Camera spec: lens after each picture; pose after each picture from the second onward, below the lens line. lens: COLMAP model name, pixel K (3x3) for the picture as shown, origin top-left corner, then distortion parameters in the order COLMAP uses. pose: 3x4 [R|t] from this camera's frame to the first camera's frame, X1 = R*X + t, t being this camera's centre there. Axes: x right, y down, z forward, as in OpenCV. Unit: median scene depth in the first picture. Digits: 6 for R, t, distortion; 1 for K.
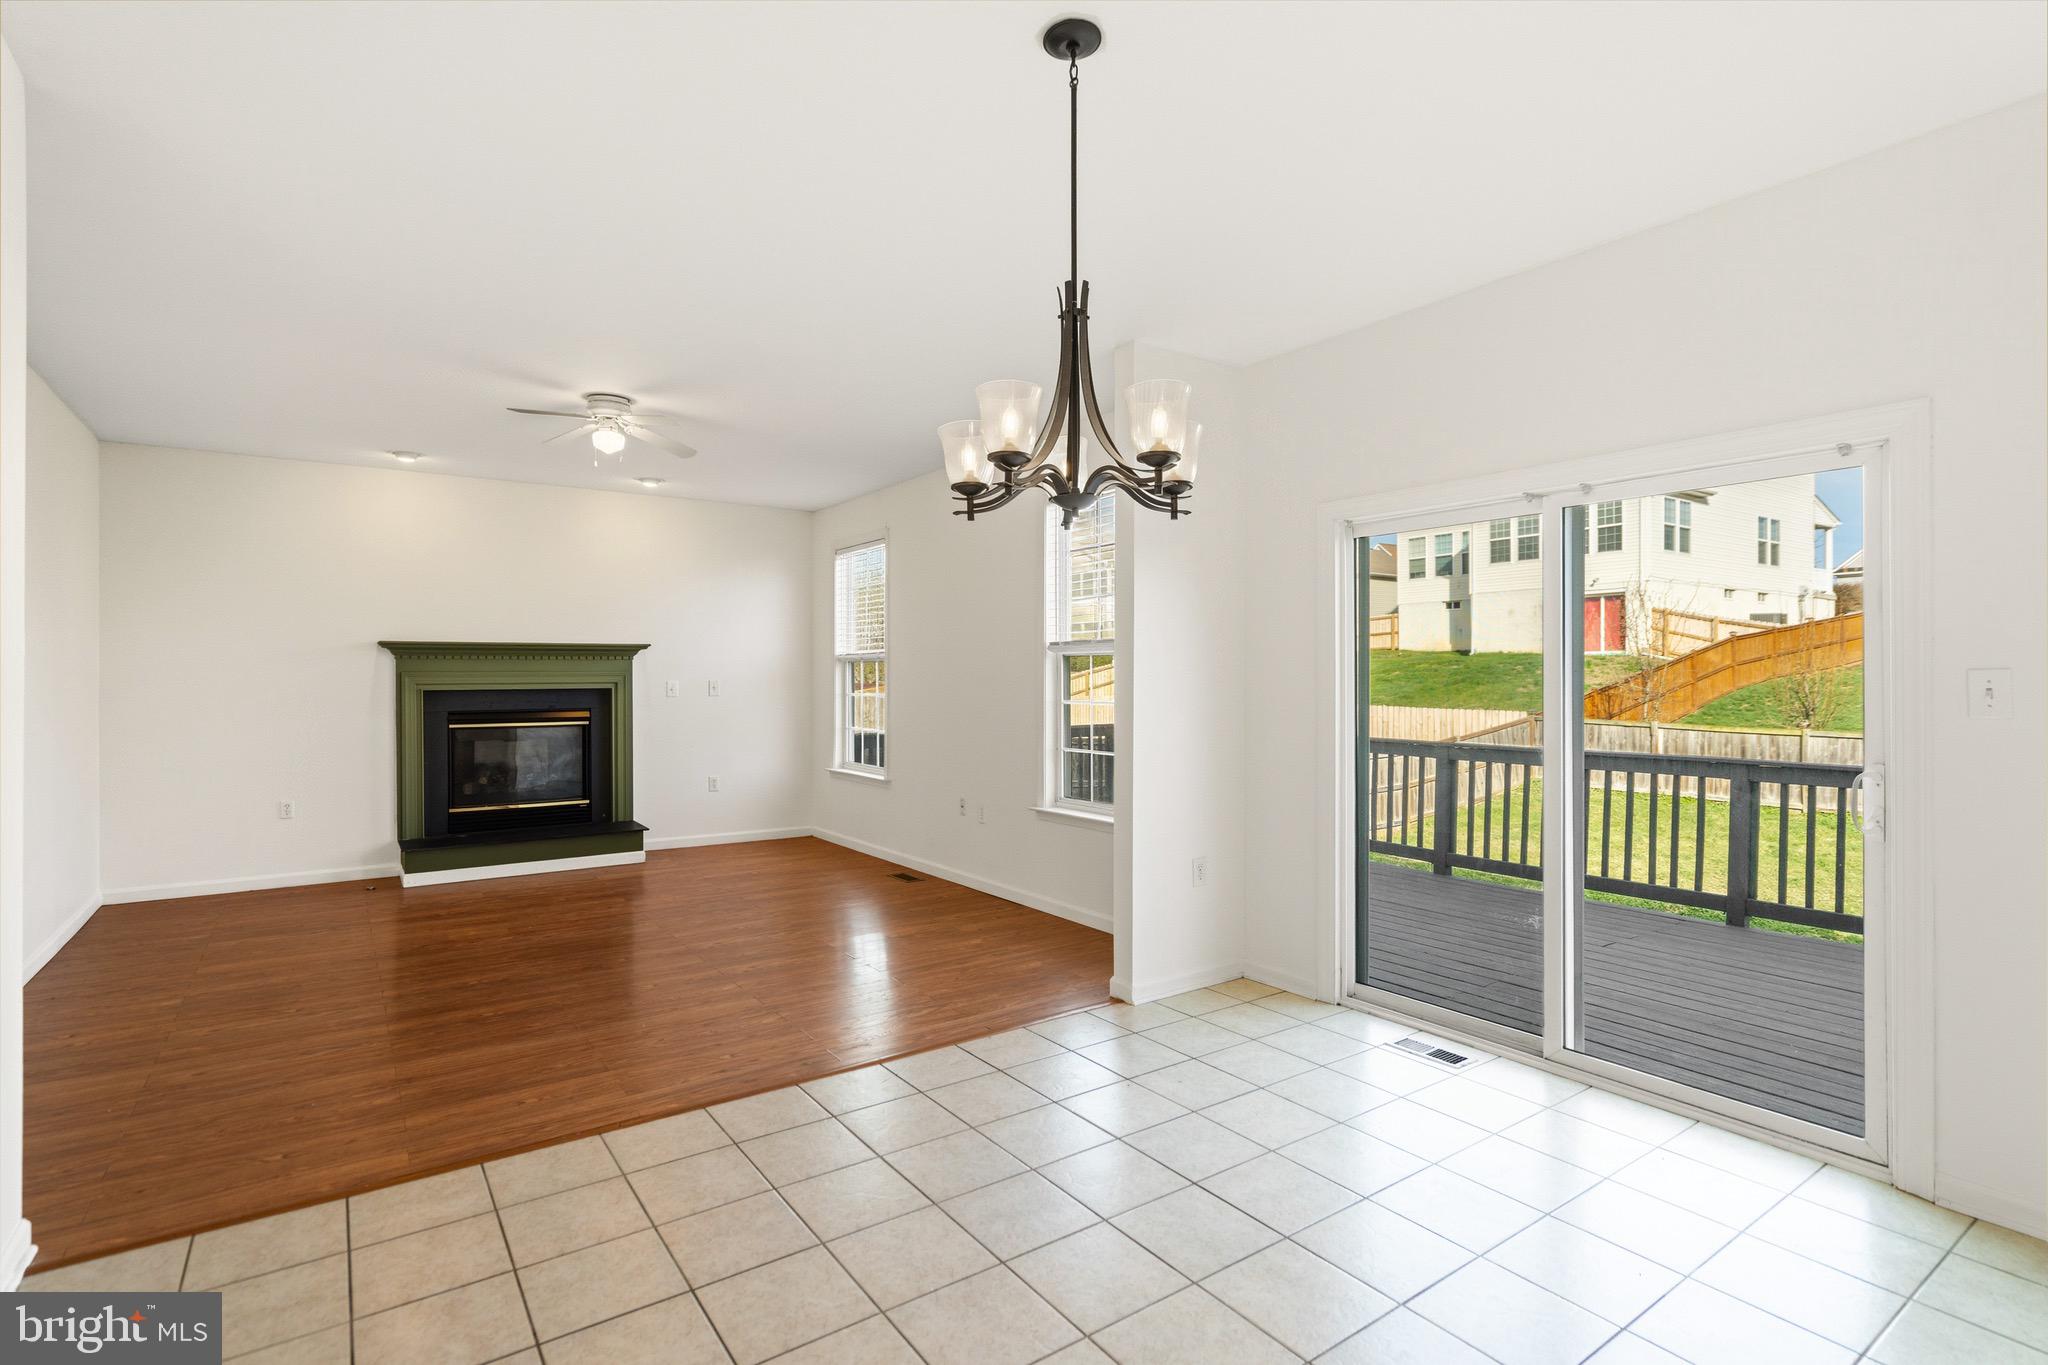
lens RADIAL K [[983.3, 0, 1021.3], [0, 983.3, 672.7], [0, 0, 1]] dist [0.001861, 0.000822]
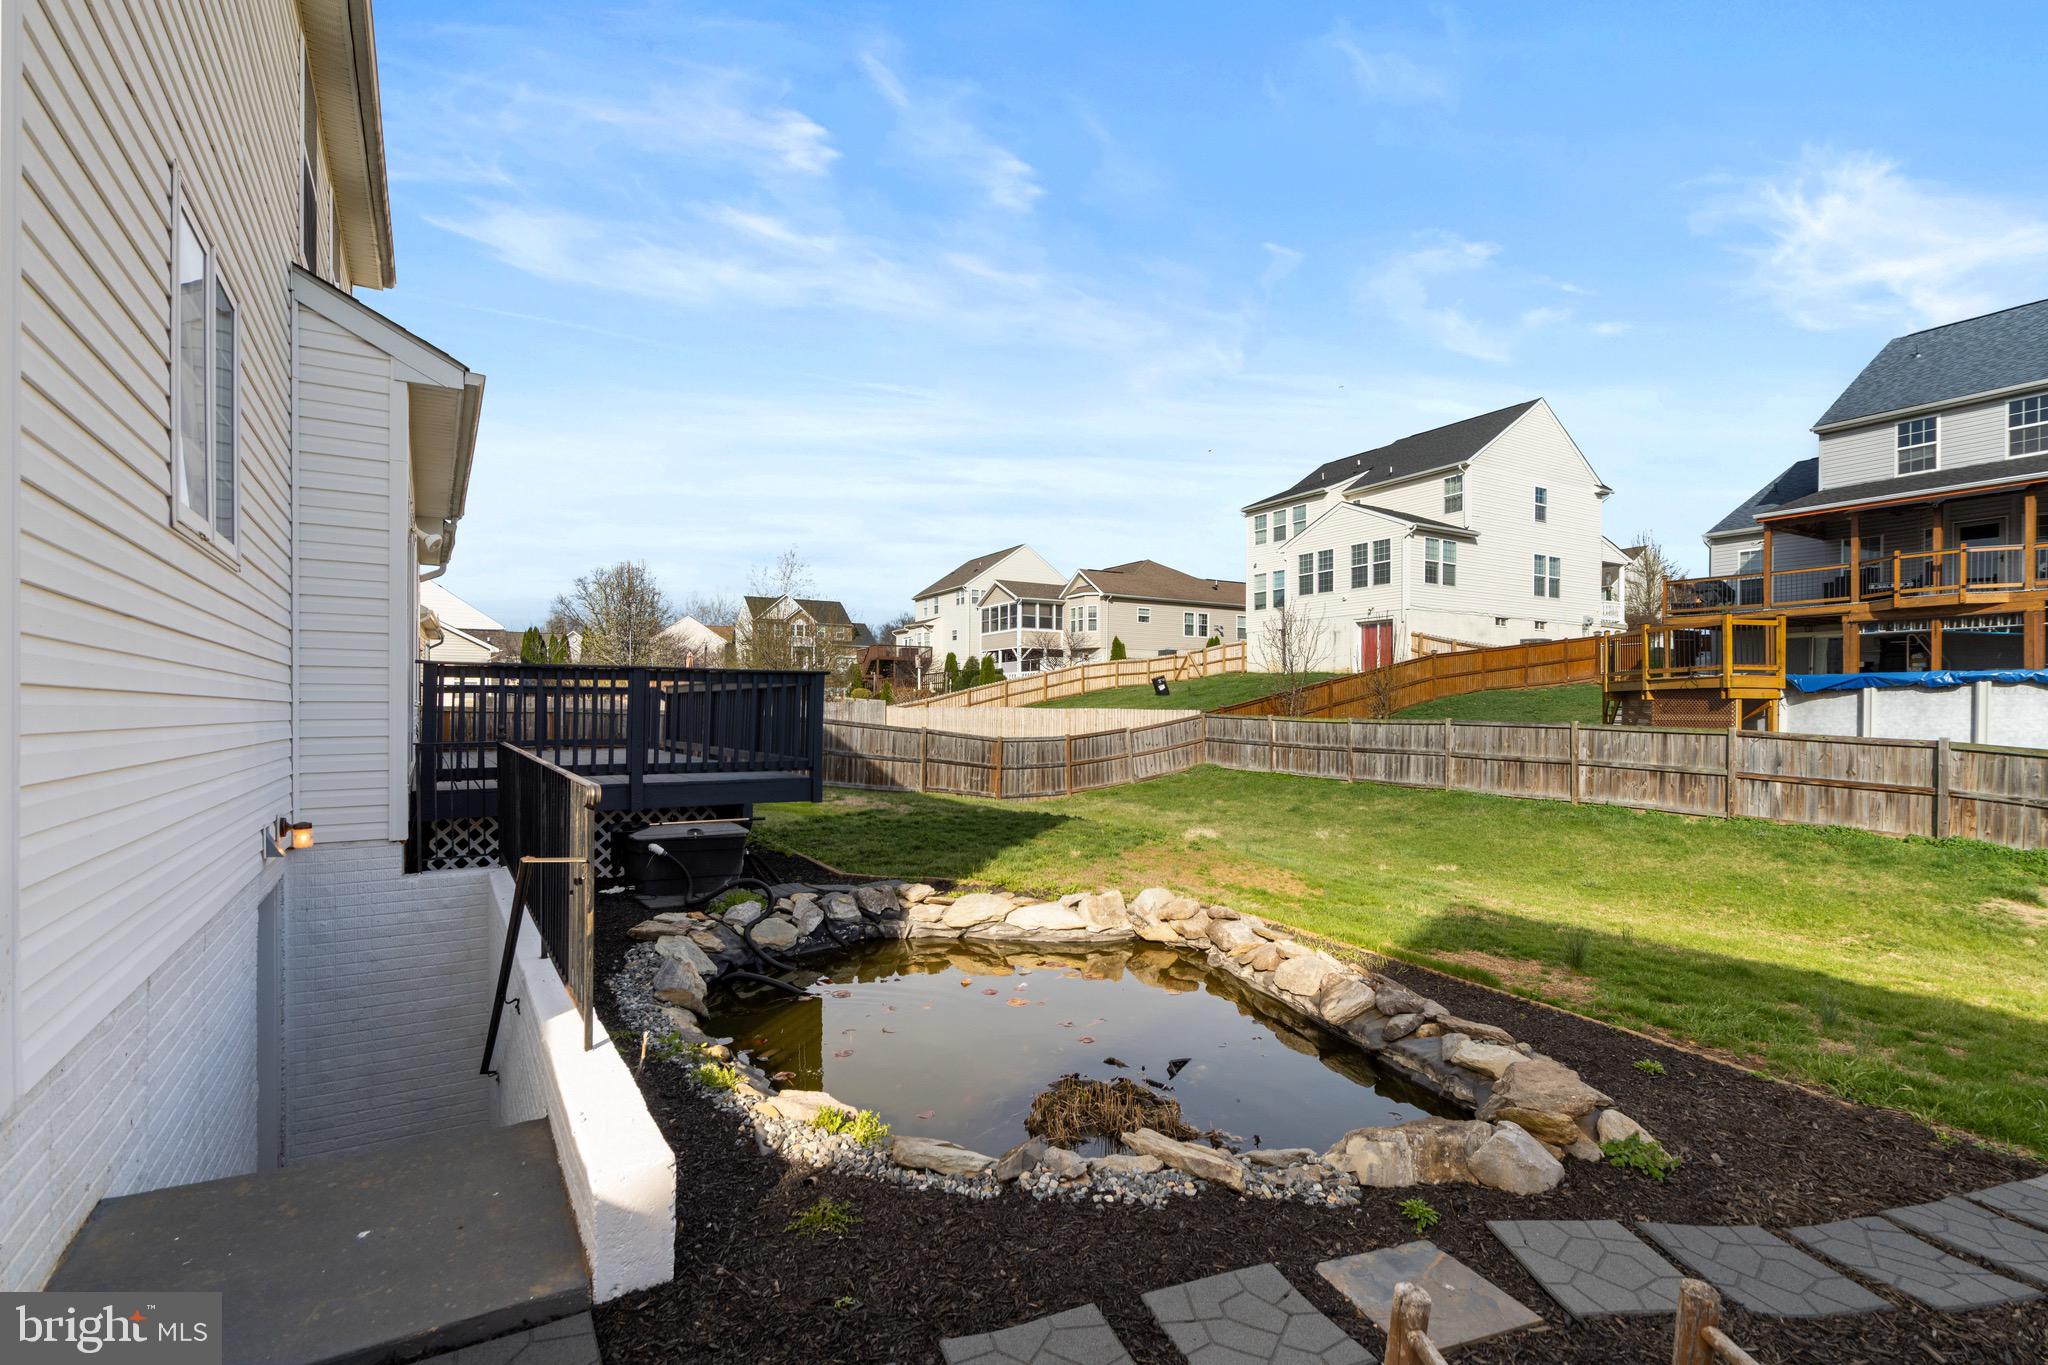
lens RADIAL K [[935.1, 0, 1028.9], [0, 935.1, 712.9], [0, 0, 1]] dist [0.009219, 0.000505]
pose [[0.999331, 0.005357, -0.036166, 0.896410], [-0.005142, 0.999969, 0.006019, 0.098815], [0.036197, -0.005829, 0.999328, -0.504242]]
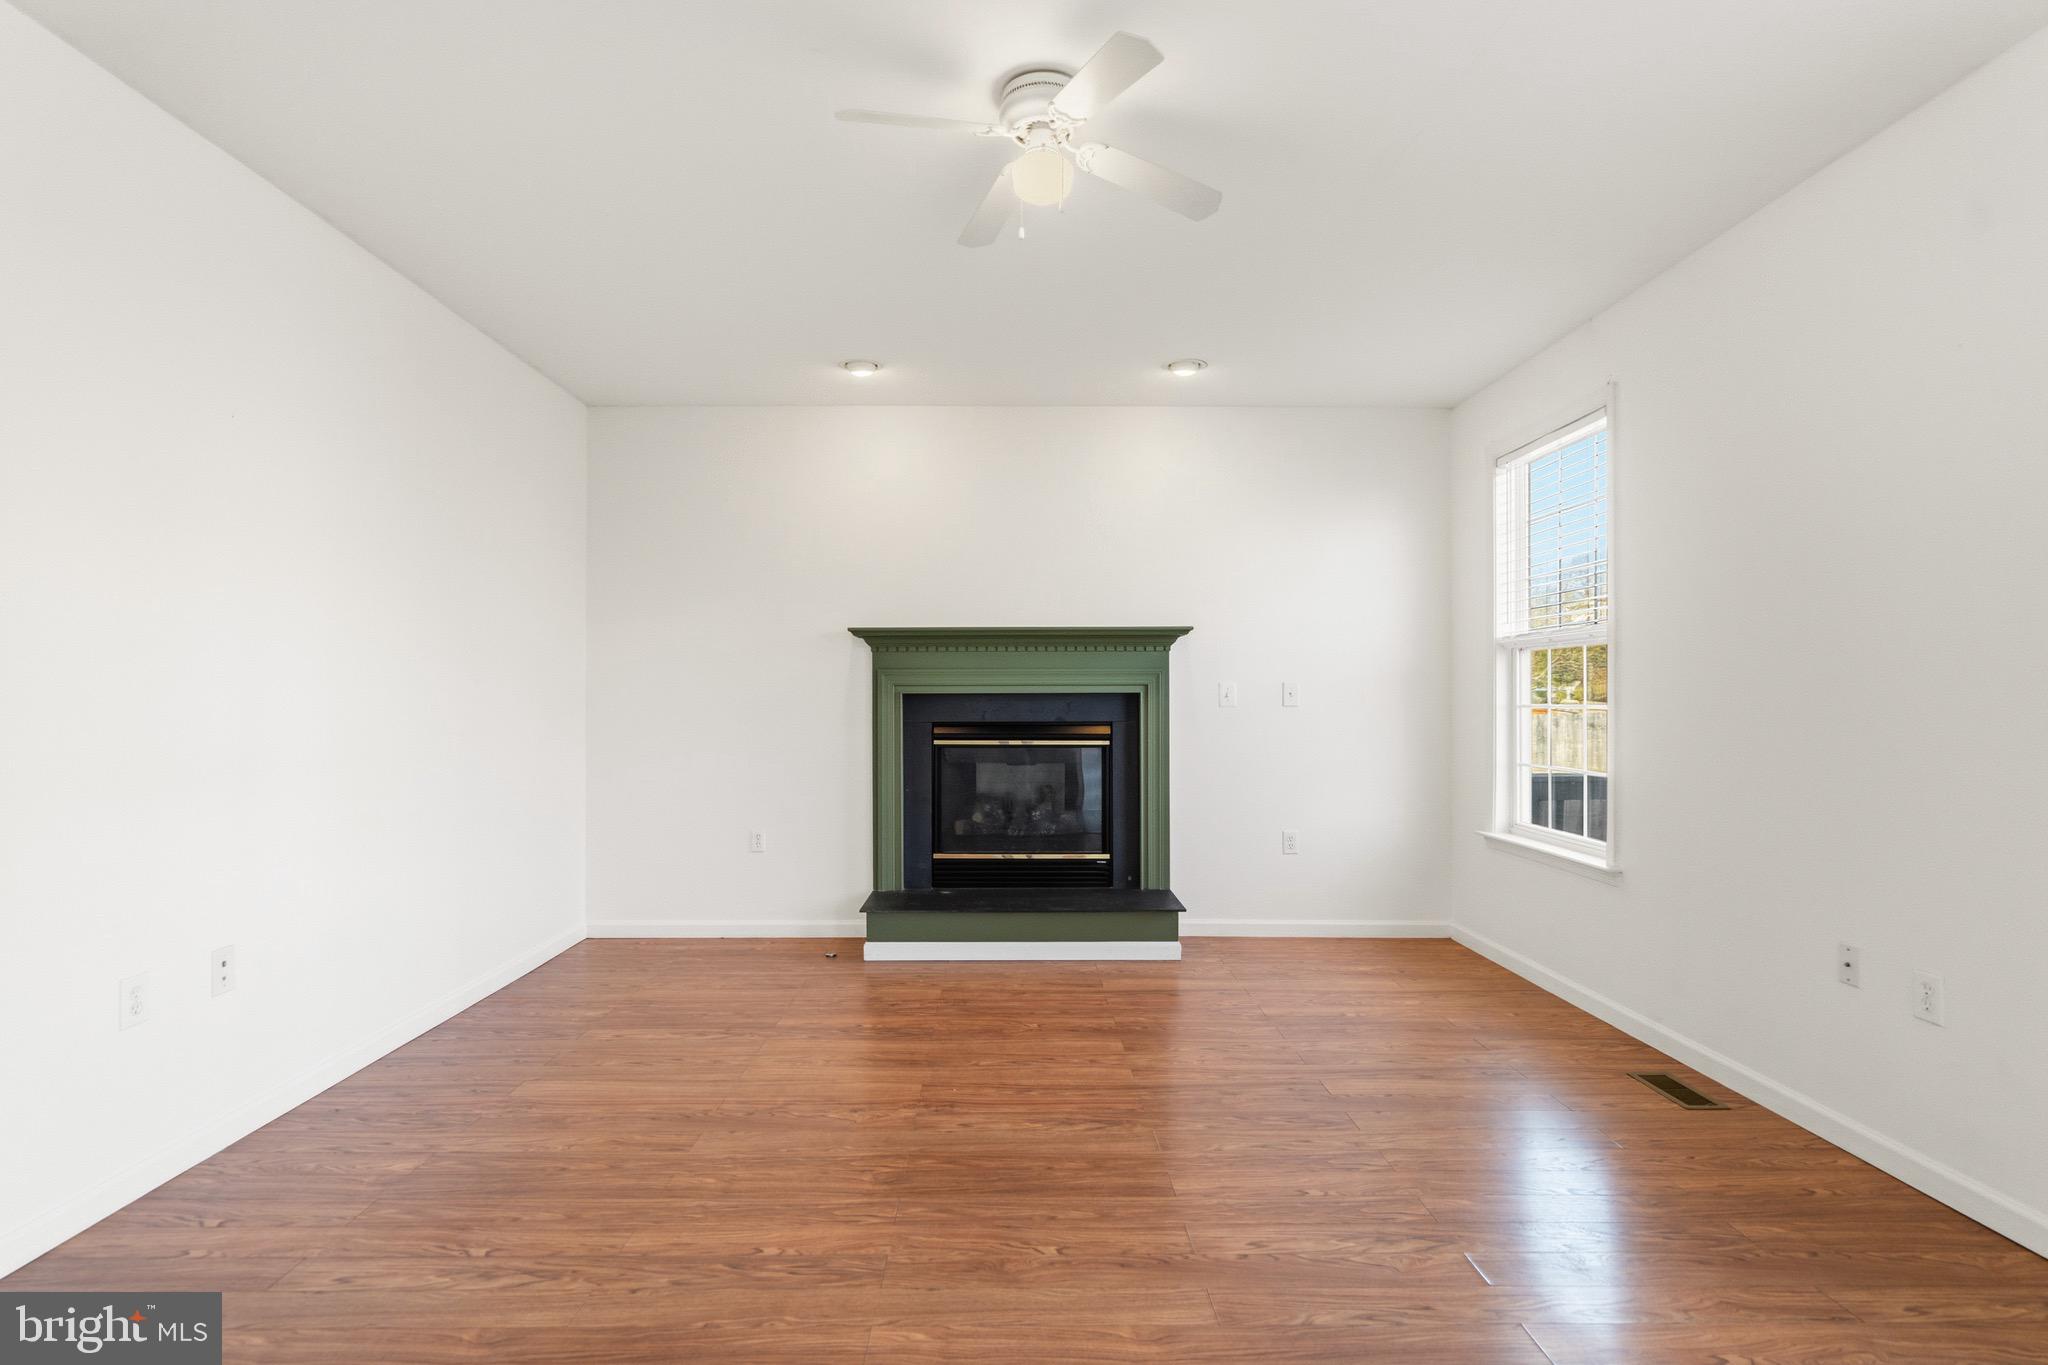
lens RADIAL K [[992.5, 0, 1020.5], [0, 992.5, 690.3], [0, 0, 1]] dist [0.003417, 0.000776]
pose [[0.825165, -0.002491, -0.564887, -0.089027], [-0.000912, 0.999983, -0.005743, 0.016587], [0.564891, 0.005255, 0.825149, 0.356386]]
